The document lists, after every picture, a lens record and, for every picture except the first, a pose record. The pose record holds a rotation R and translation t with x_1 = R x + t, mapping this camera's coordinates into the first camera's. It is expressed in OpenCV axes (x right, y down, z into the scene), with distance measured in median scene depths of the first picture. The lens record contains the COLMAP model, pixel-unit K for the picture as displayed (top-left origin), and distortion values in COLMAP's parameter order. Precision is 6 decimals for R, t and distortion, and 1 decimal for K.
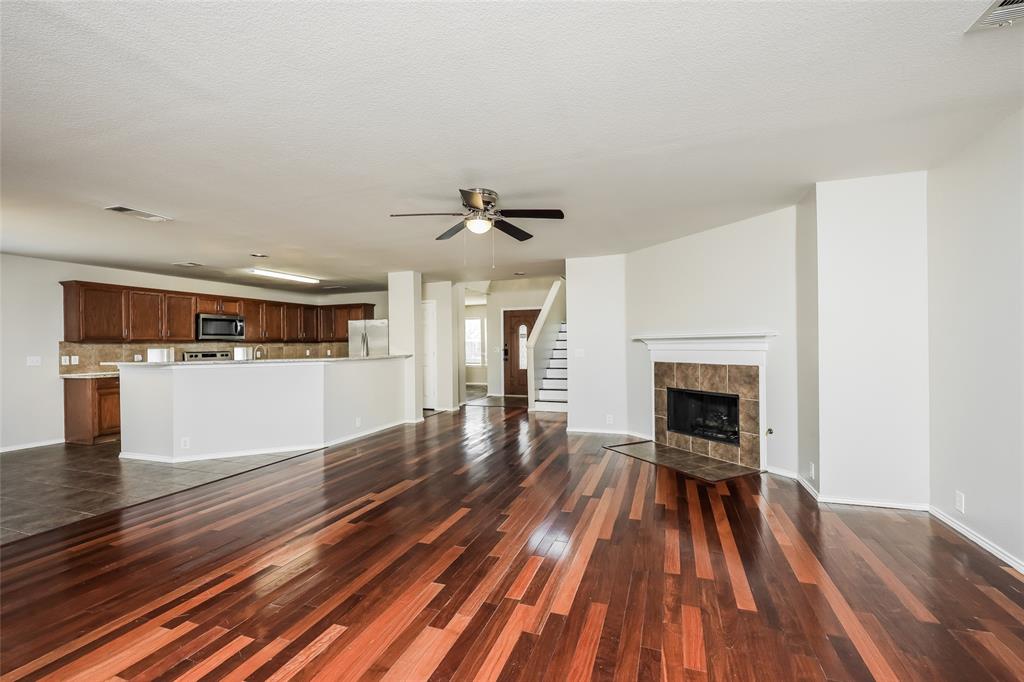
lens RADIAL K [[438.0, 0, 512.0], [0, 438.0, 341.0], [0, 0, 1]] dist [0.000920, -0.000021]
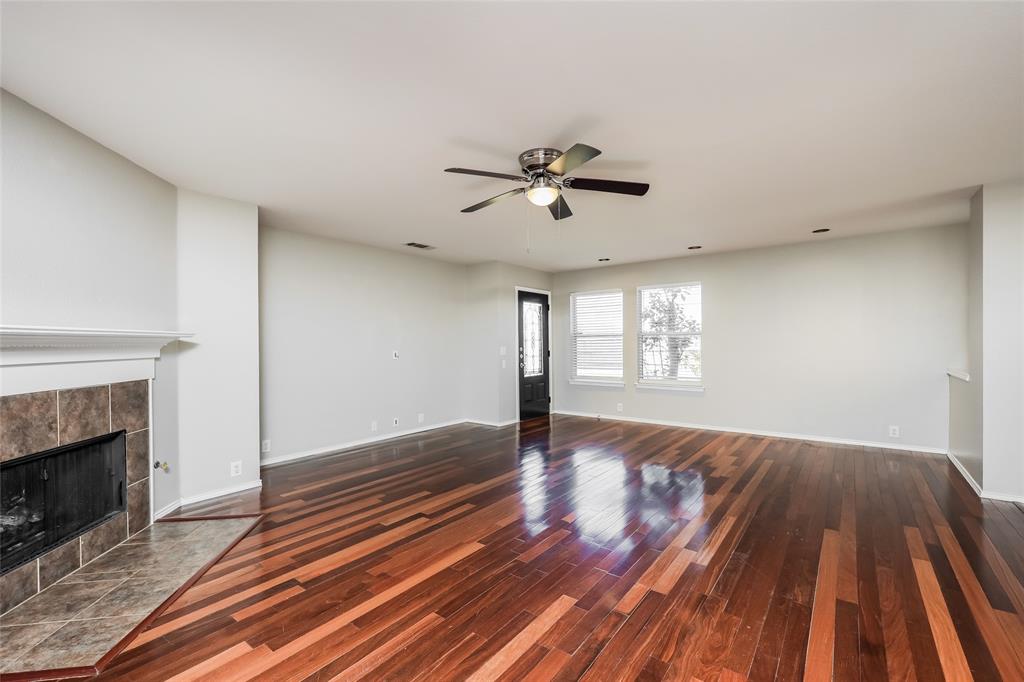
lens RADIAL K [[438.0, 0, 512.0], [0, 438.0, 341.0], [0, 0, 1]] dist [0.000920, -0.000021]
pose [[-0.952757, 0.021321, 0.302985, -0.214645], [0.017712, 0.999736, -0.014655, 0.015015], [-0.303218, -0.008597, -0.952883, 1.471473]]
